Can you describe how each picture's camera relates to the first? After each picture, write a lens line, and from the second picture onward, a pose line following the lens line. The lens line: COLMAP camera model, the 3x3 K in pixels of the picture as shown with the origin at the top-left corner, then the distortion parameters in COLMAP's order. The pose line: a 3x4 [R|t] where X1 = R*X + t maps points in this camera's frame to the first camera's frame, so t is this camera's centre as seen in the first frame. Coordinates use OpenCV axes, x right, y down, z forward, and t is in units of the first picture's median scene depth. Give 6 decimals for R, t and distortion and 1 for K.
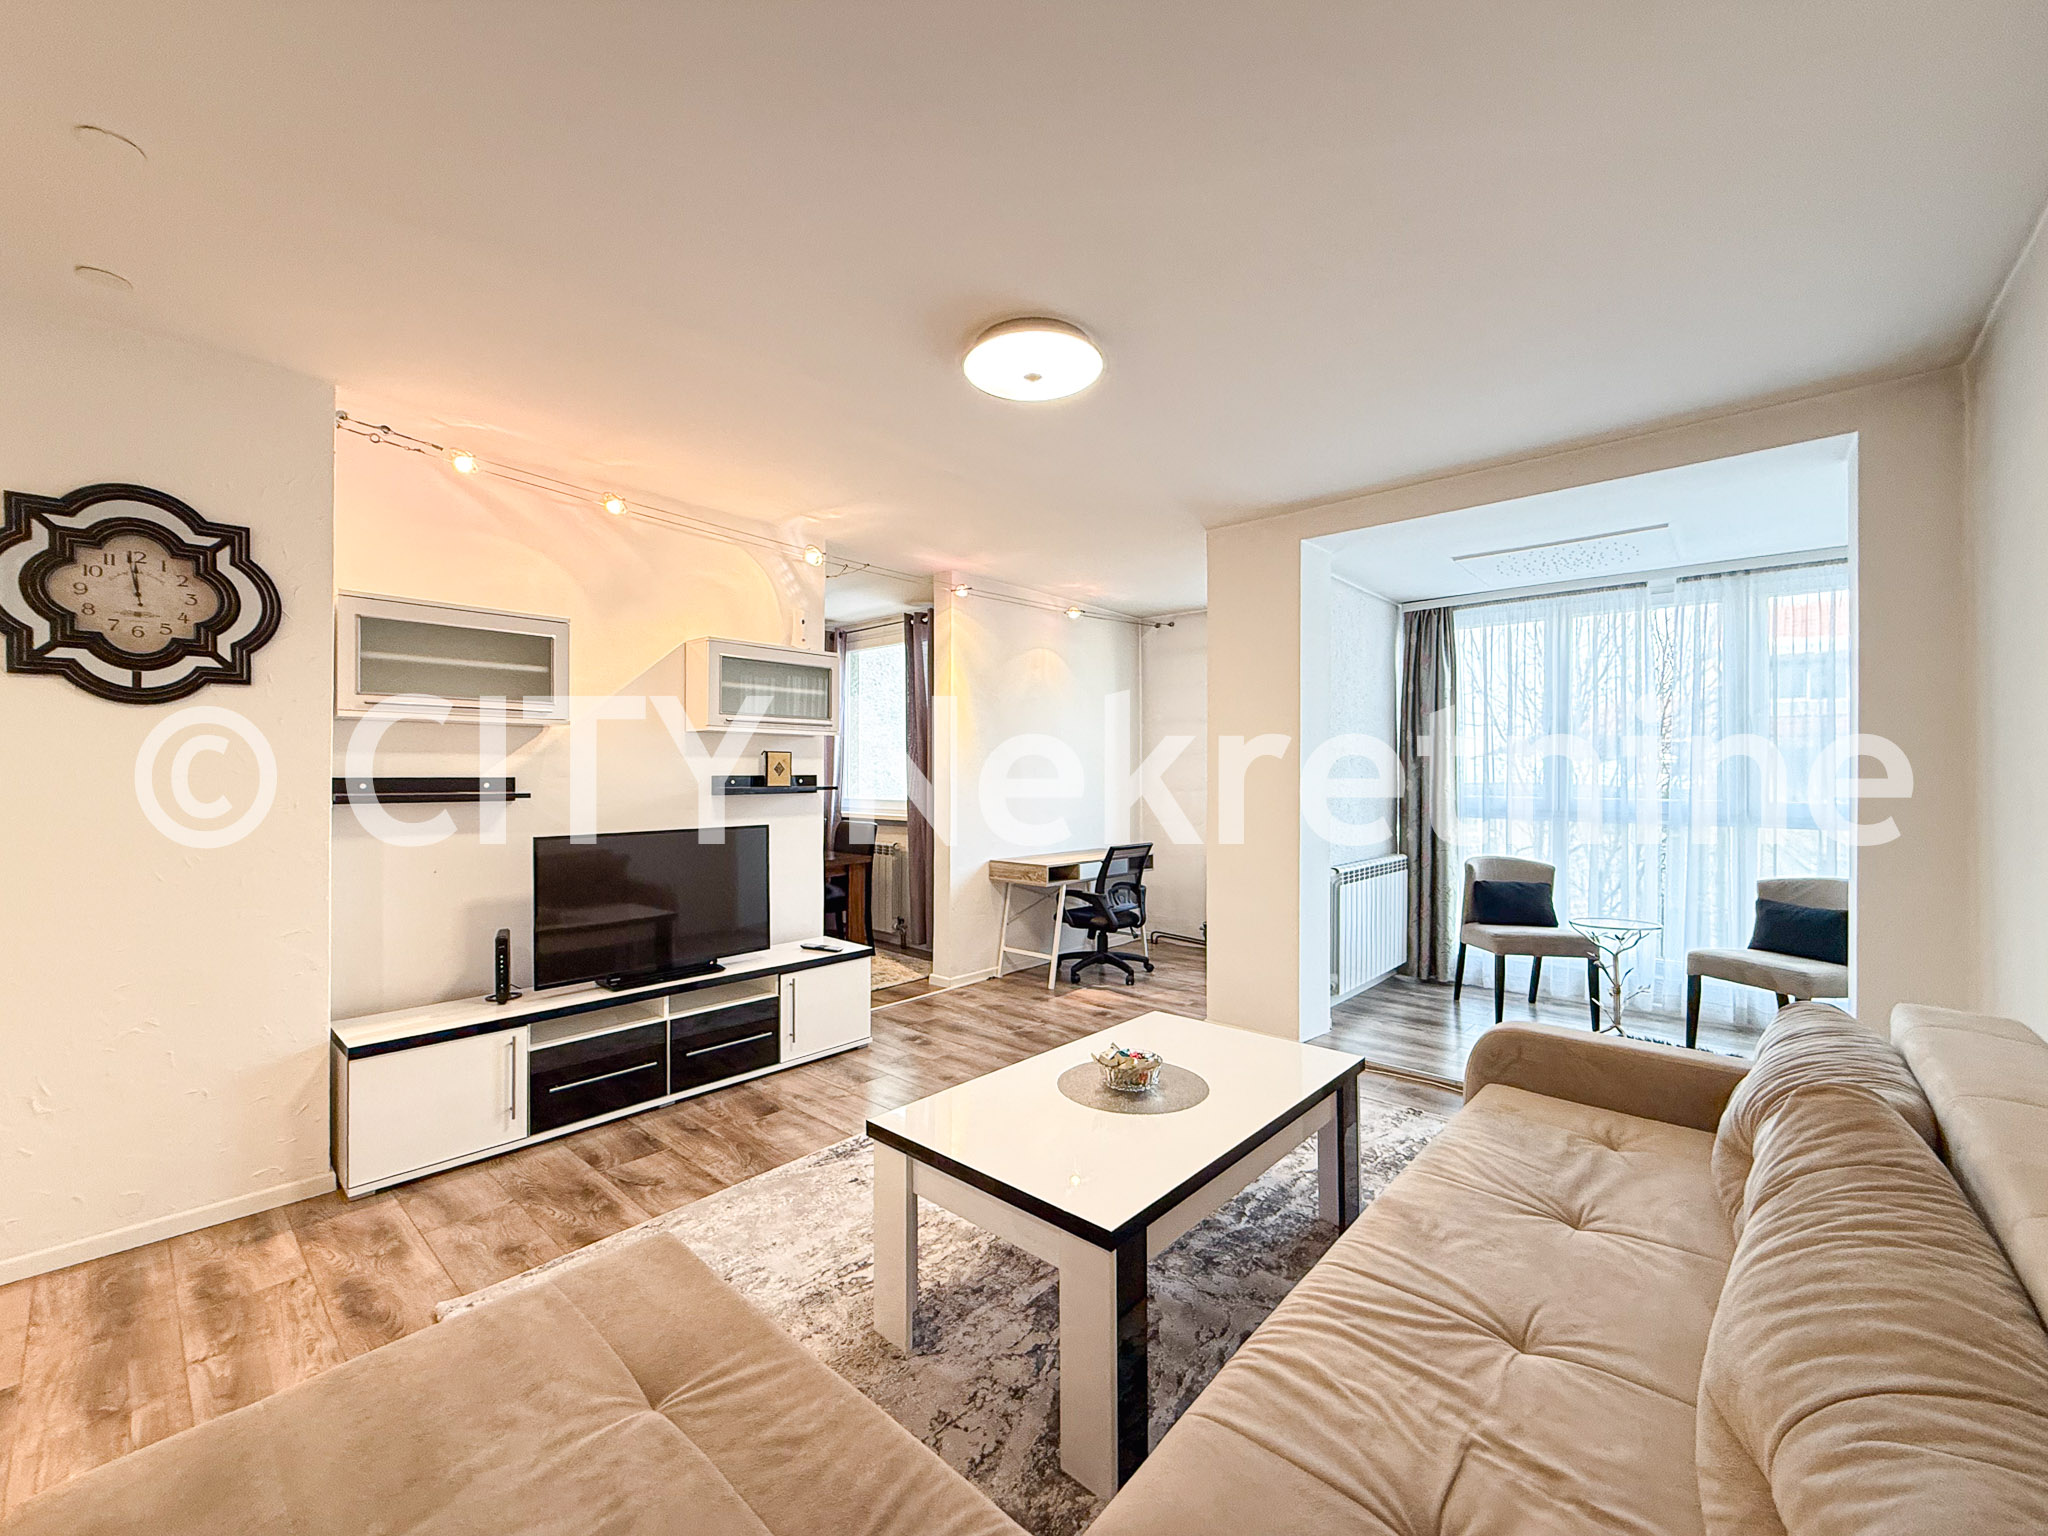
lens RADIAL K [[830.4, 0, 1013.9], [0, 830.4, 768.8], [0, 0, 1]] dist [0.000319, 0.000077]
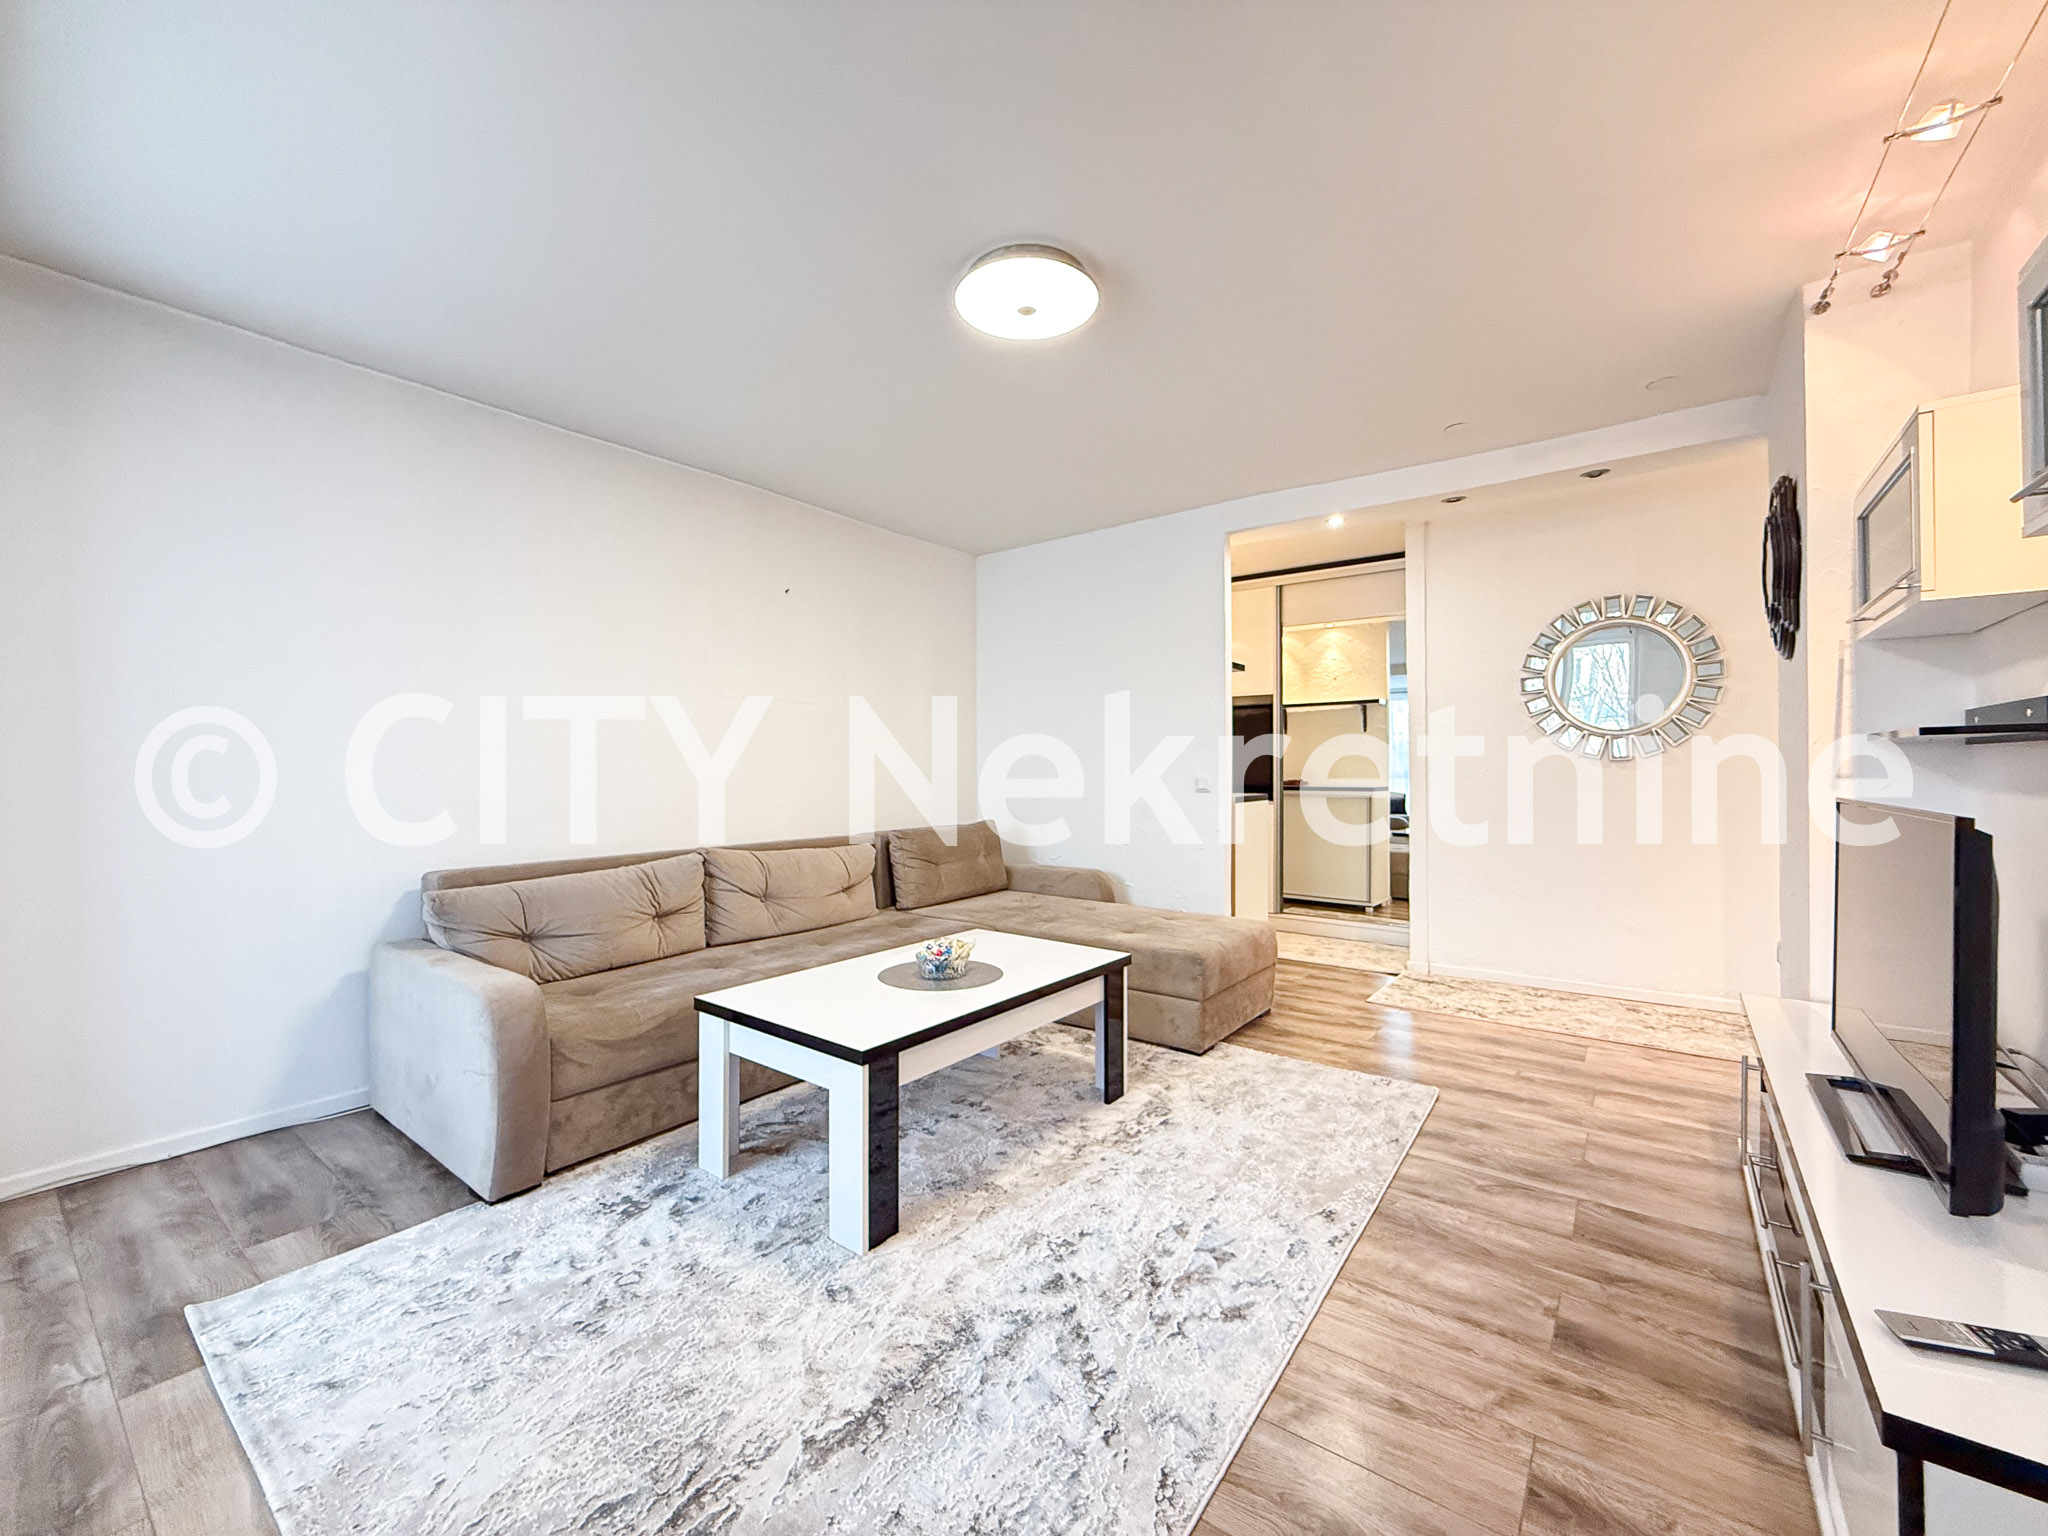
lens RADIAL K [[812.4, 0, 1011.8], [0, 812.4, 766.6], [0, 0, 1]] dist [-0.000126, -0.000107]
pose [[-0.997791, 0.007111, -0.066053, 0.074173], [0.008061, 0.999868, -0.014128, 0.055881], [0.065944, -0.014629, -0.997716, 1.317415]]
